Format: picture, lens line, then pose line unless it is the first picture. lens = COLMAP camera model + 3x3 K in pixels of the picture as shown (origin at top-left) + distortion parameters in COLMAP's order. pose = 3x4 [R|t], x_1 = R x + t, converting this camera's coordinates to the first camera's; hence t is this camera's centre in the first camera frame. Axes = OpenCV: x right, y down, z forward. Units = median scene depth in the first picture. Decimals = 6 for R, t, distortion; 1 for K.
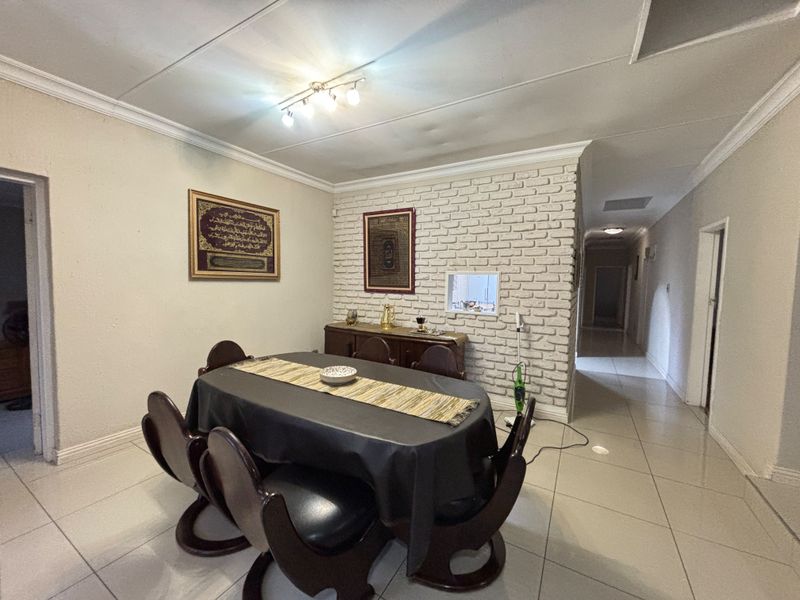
lens RADIAL K [[319.6, 0, 398.4], [0, 319.6, 299.0], [0, 0, 1]] dist [0.000514, -0.000324]
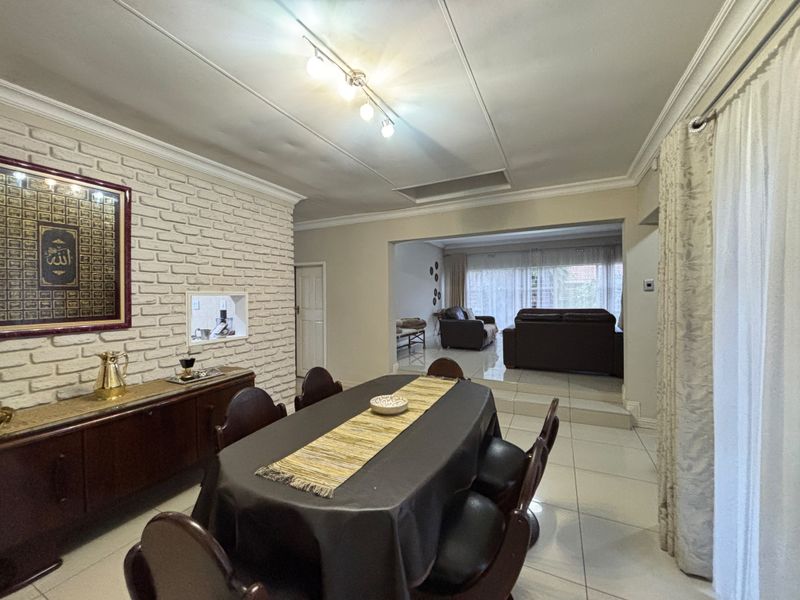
lens RADIAL K [[319.6, 0, 398.4], [0, 319.6, 299.0], [0, 0, 1]] dist [0.000514, -0.000324]
pose [[-0.062629, -0.027915, 0.997646, -0.658922], [0.067140, 0.997226, 0.032118, -0.063079], [-0.995776, 0.068994, -0.060581, 0.585449]]
